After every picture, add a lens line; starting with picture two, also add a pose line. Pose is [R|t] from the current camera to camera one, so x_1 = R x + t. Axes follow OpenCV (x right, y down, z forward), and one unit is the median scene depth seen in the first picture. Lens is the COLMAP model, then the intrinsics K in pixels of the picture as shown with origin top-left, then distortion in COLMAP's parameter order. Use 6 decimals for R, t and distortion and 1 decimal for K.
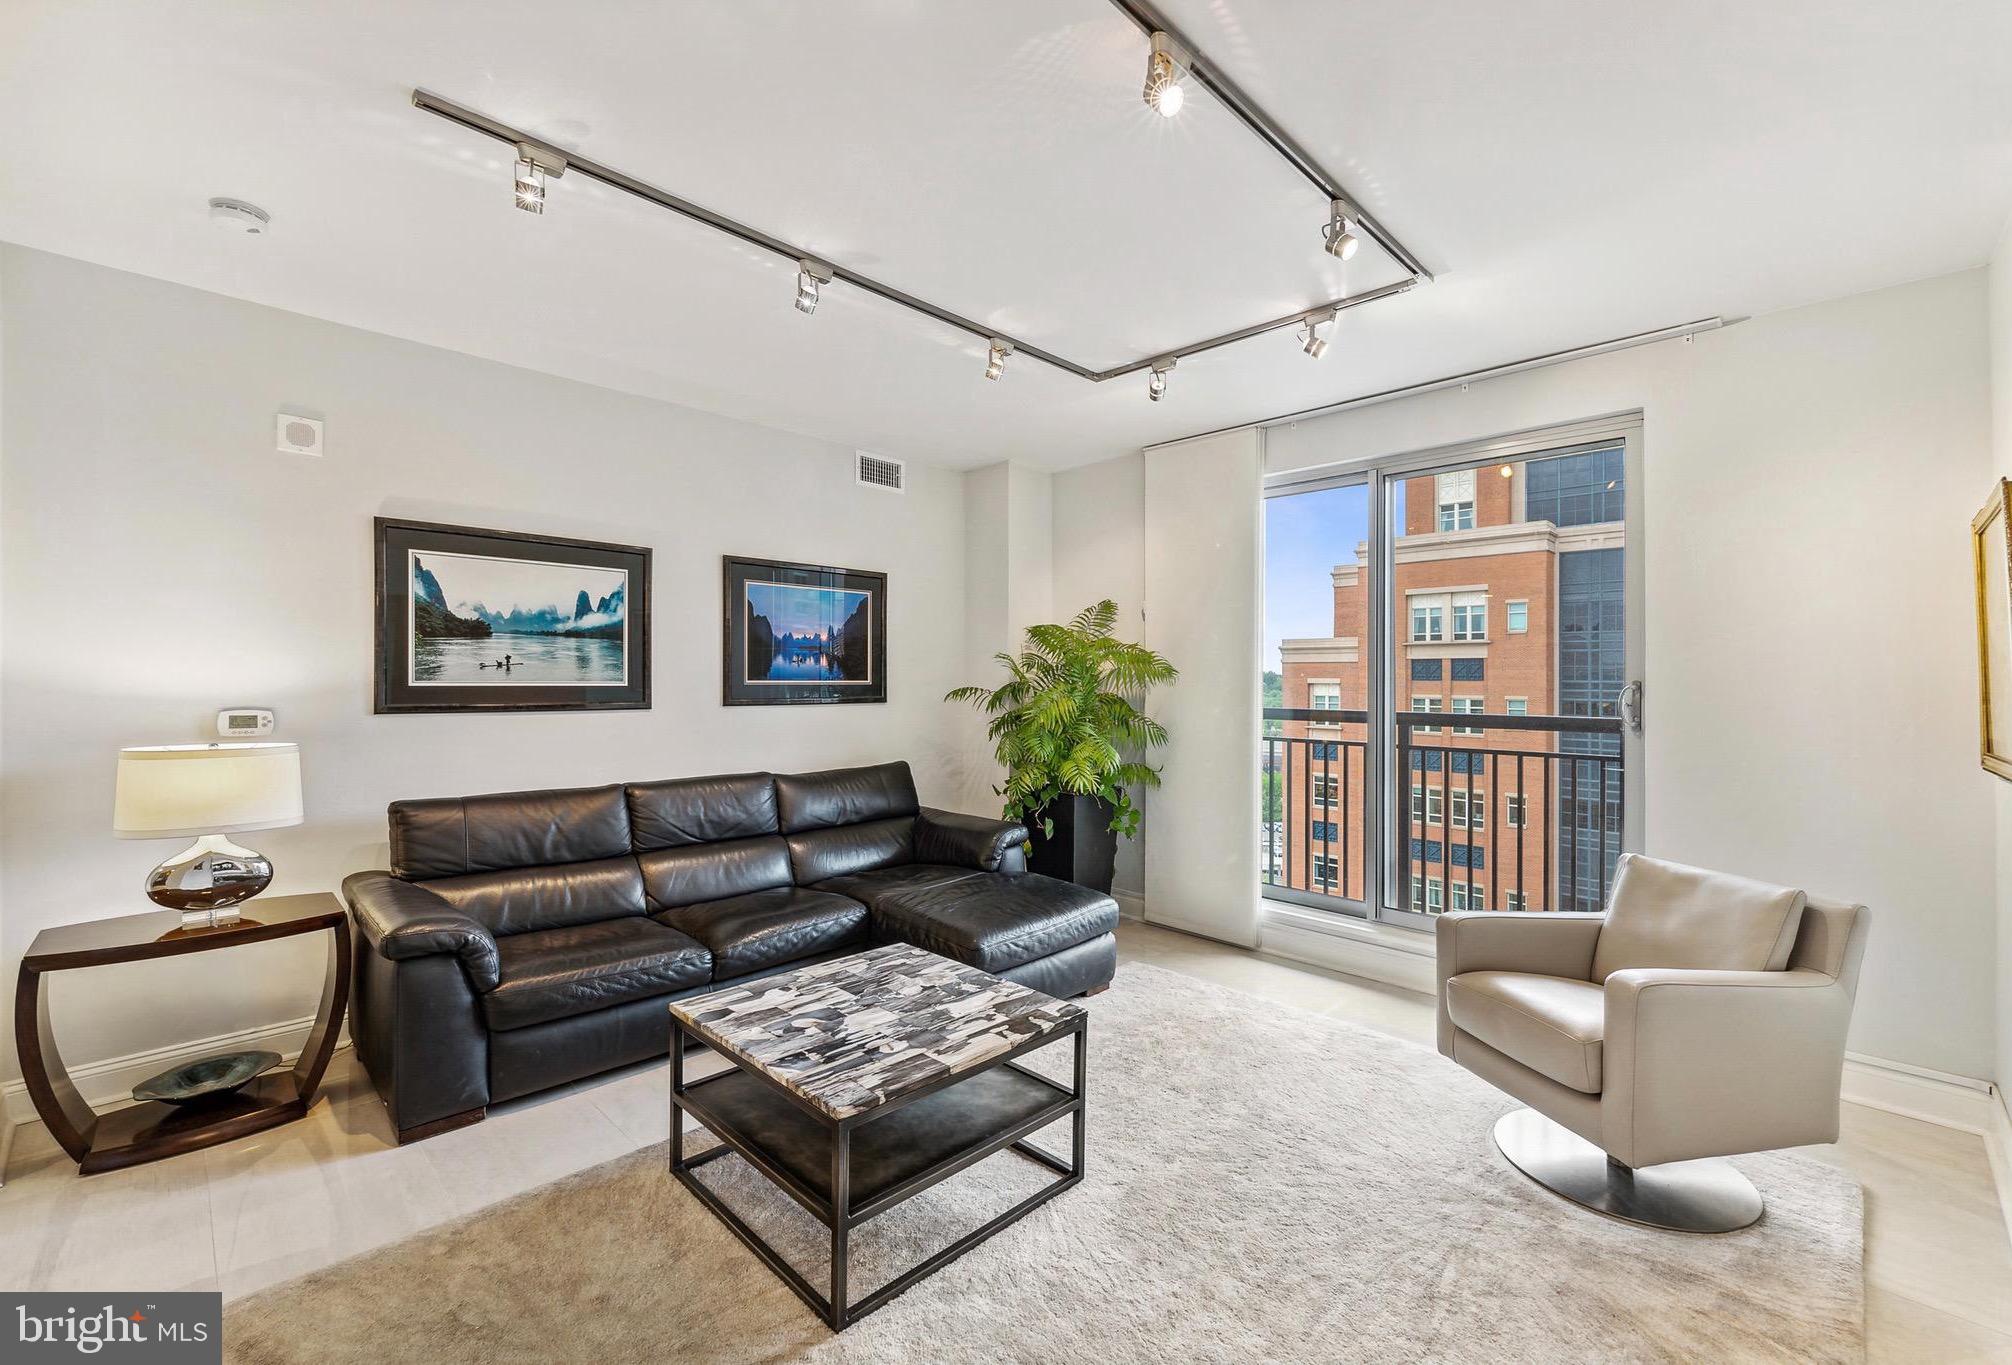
lens RADIAL K [[849.3, 0, 984.8], [0, 849.3, 682.1], [0, 0, 1]] dist [-0.000636, -0.000355]
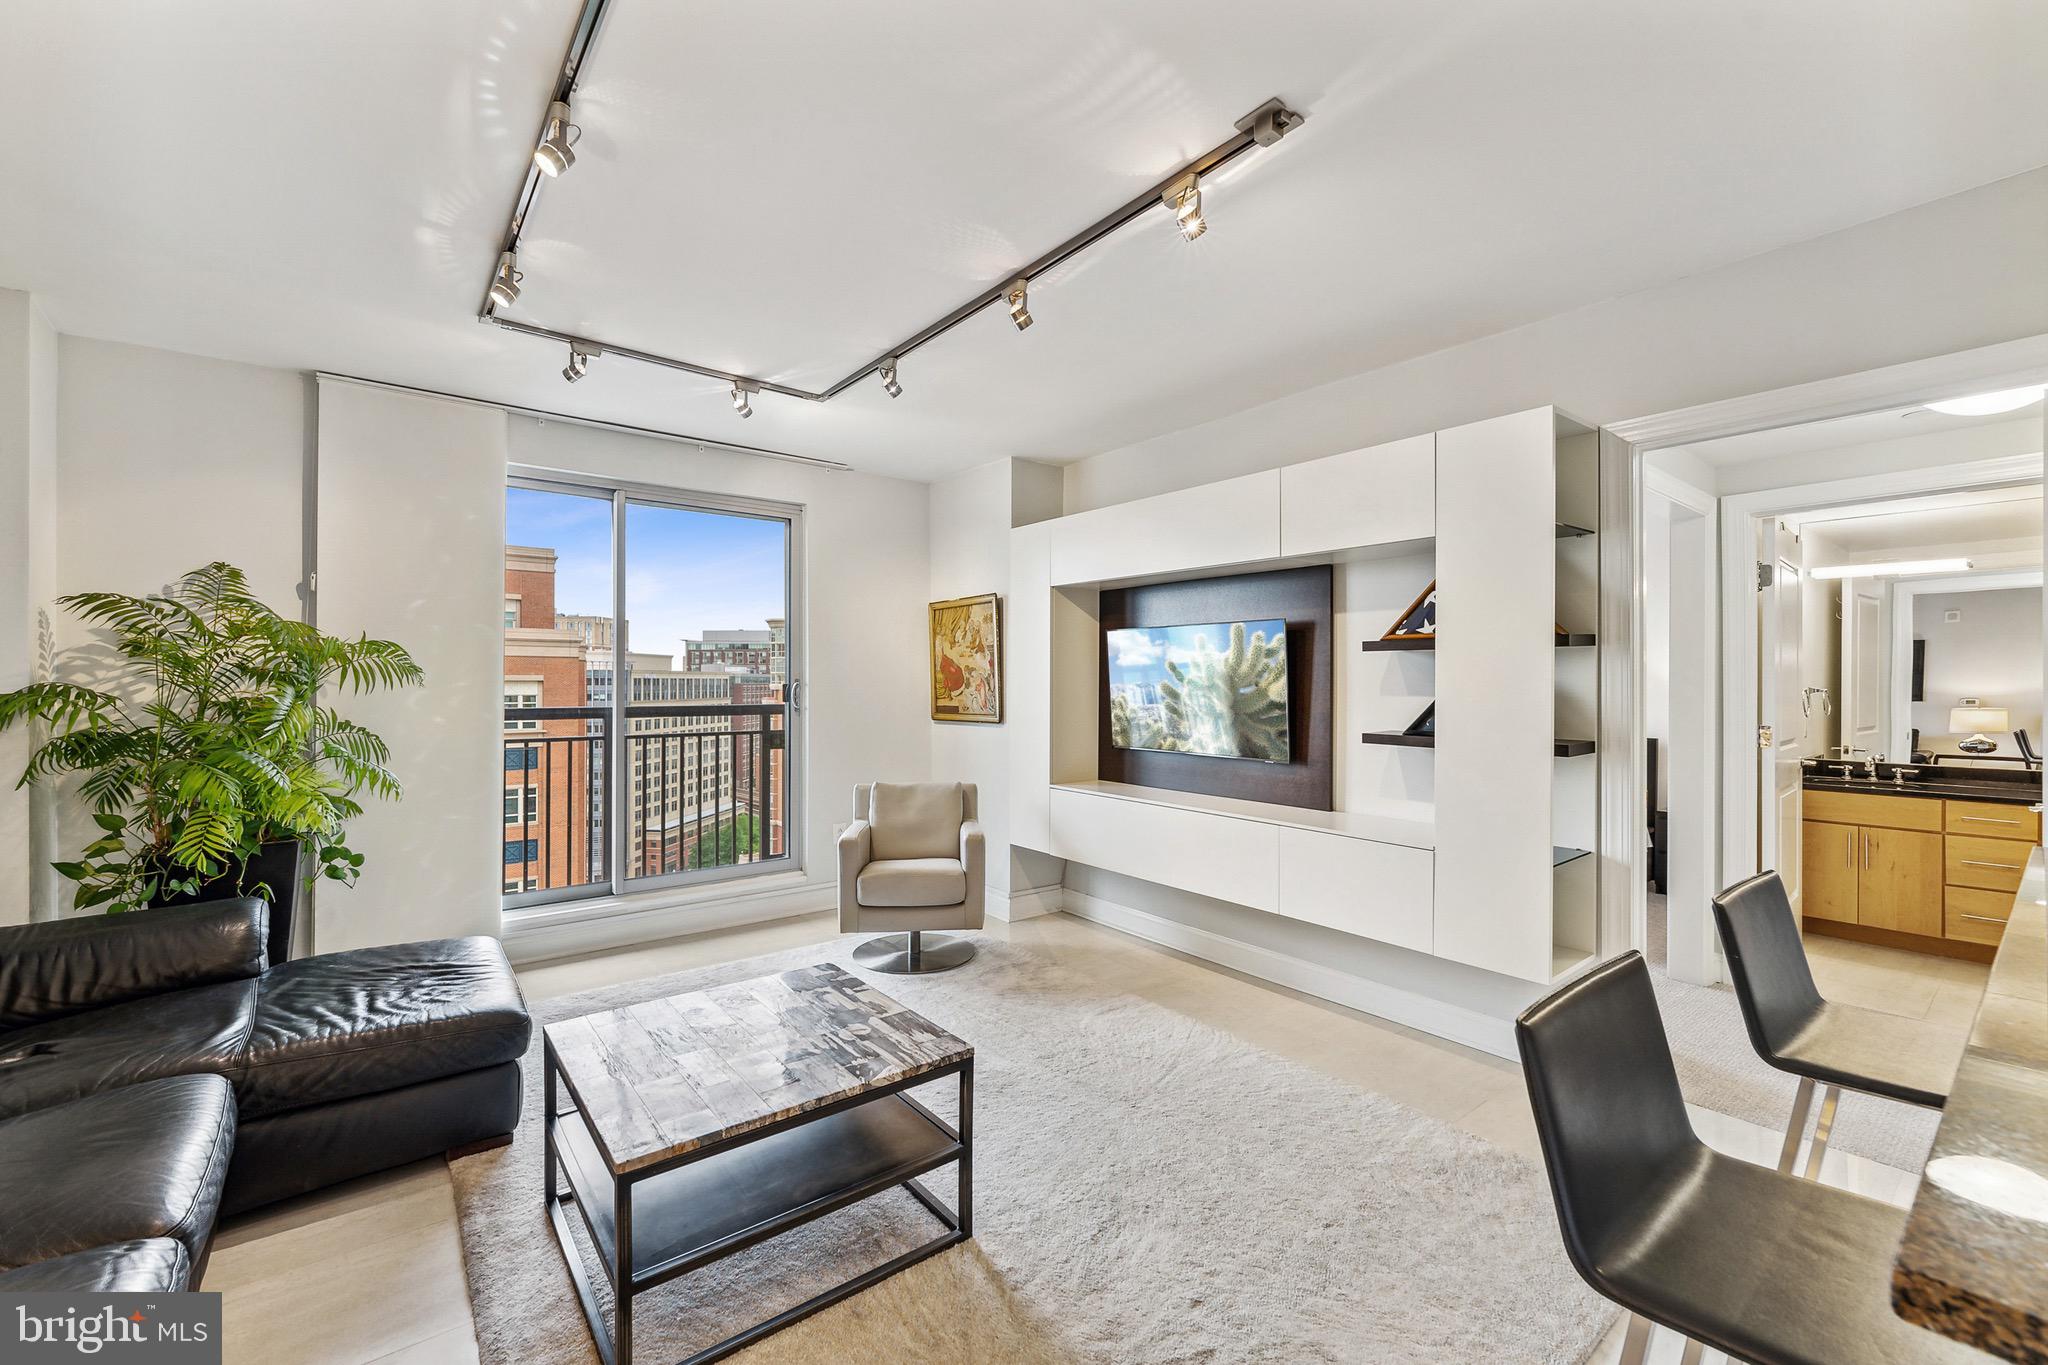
lens RADIAL K [[838.8, 0, 1024.0], [0, 838.8, 682.5], [0, 0, 1]] dist [-0.001611, -0.000495]
pose [[0.105593, -0.008528, 0.994373, -0.622678], [-0.000039, 0.999963, 0.008580, -0.007427], [-0.994409, -0.000945, 0.105589, 0.378771]]
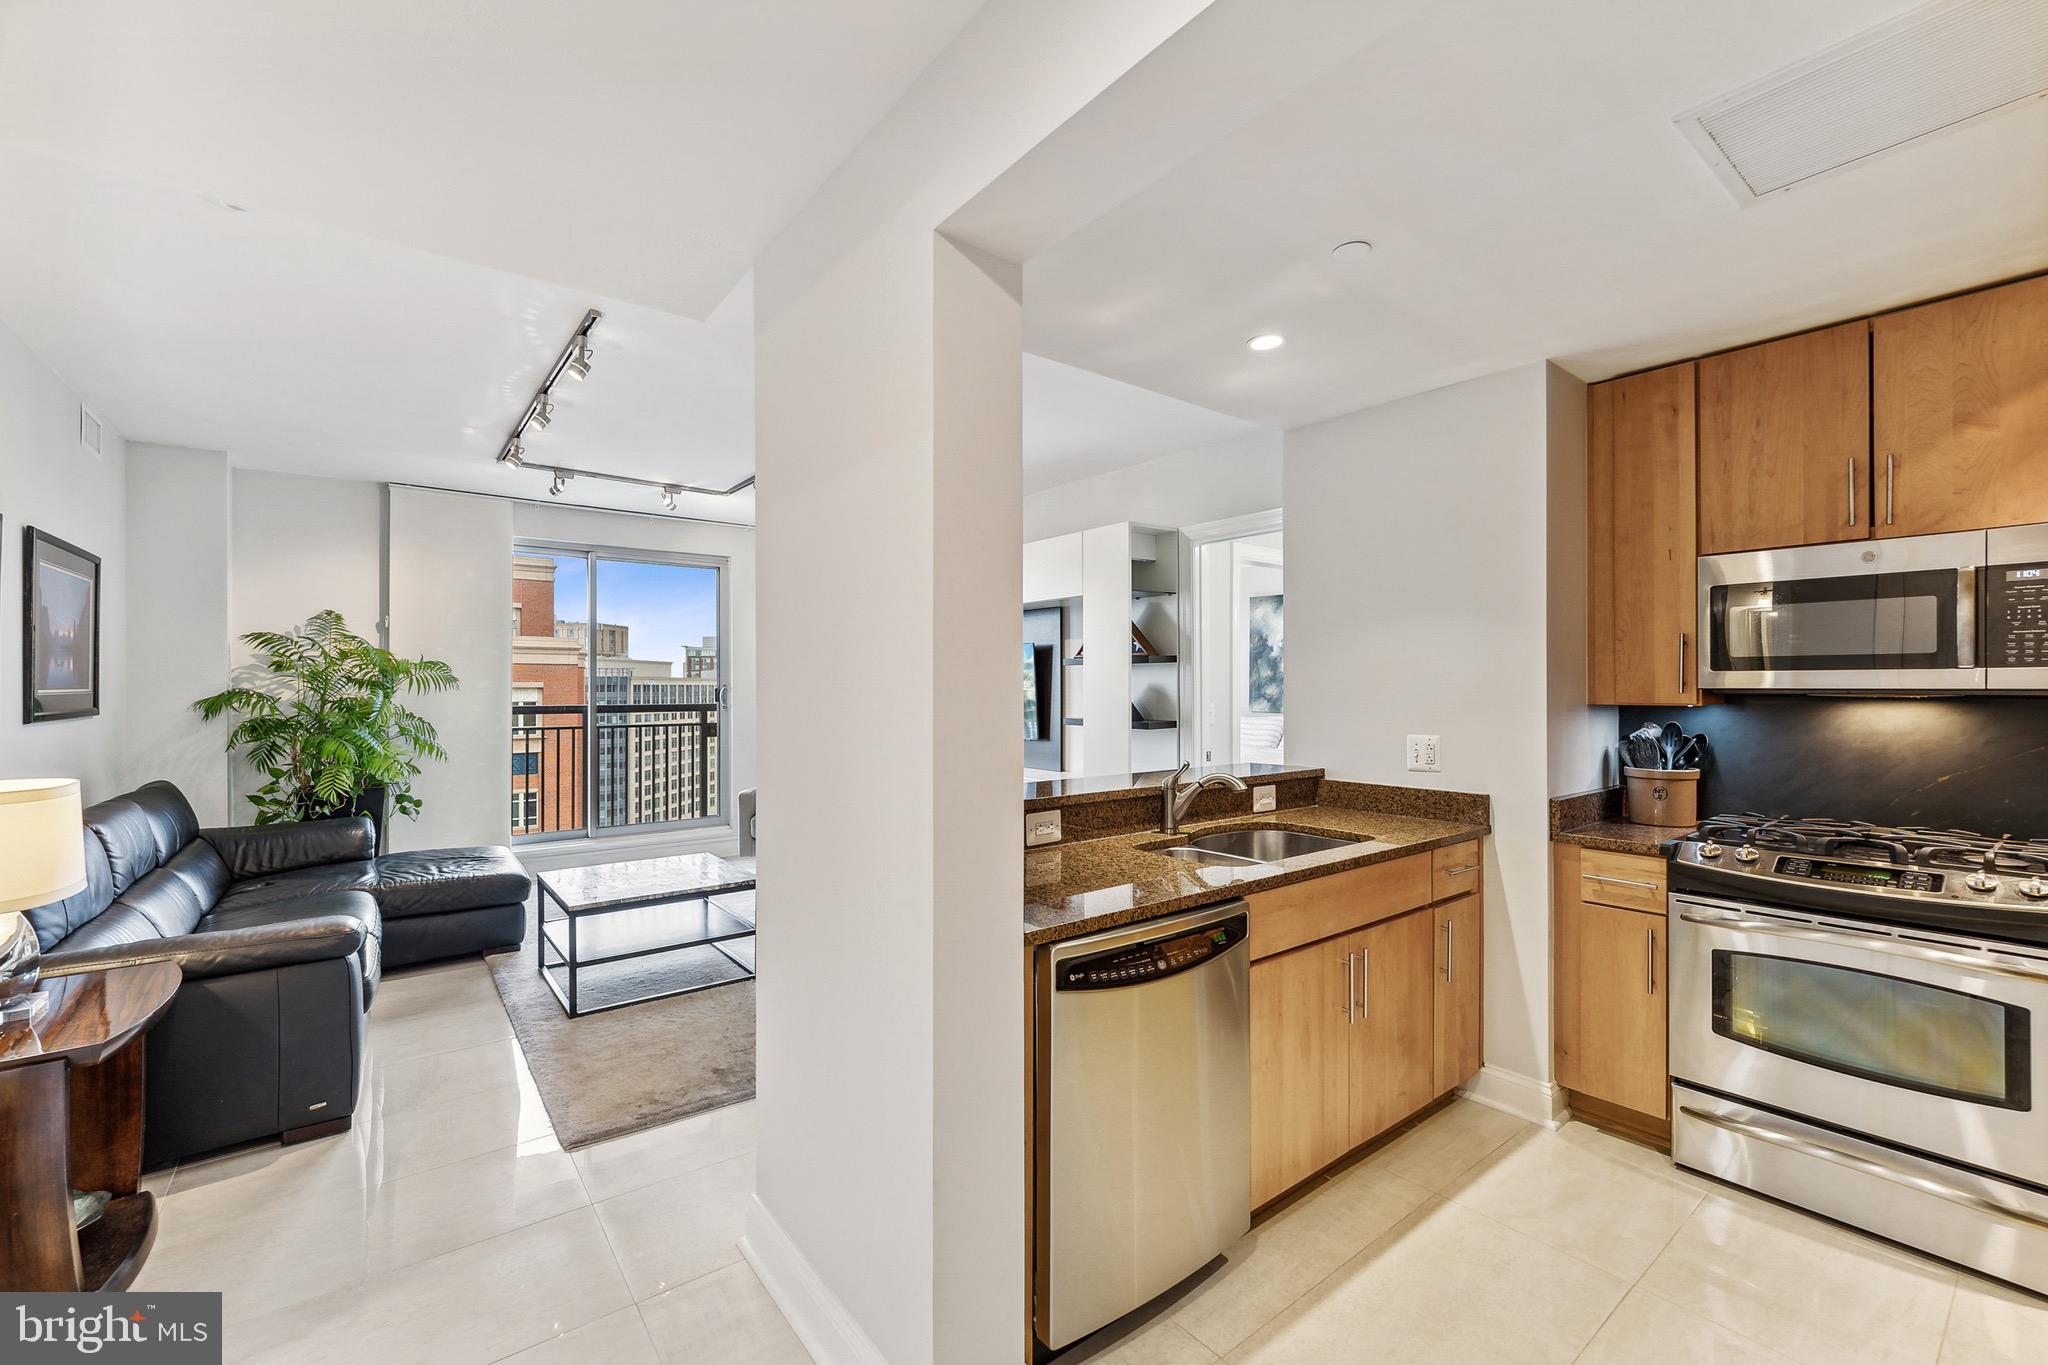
lens RADIAL K [[849.4, 0, 1024.7], [0, 849.4, 688.0], [0, 0, 1]] dist [-0.003805, 0.000532]
pose [[0.110539, -0.009193, 0.993829, -1.093860], [0.003359, 0.999955, 0.008876, -0.008620], [-0.993866, 0.002357, 0.110565, 0.027551]]
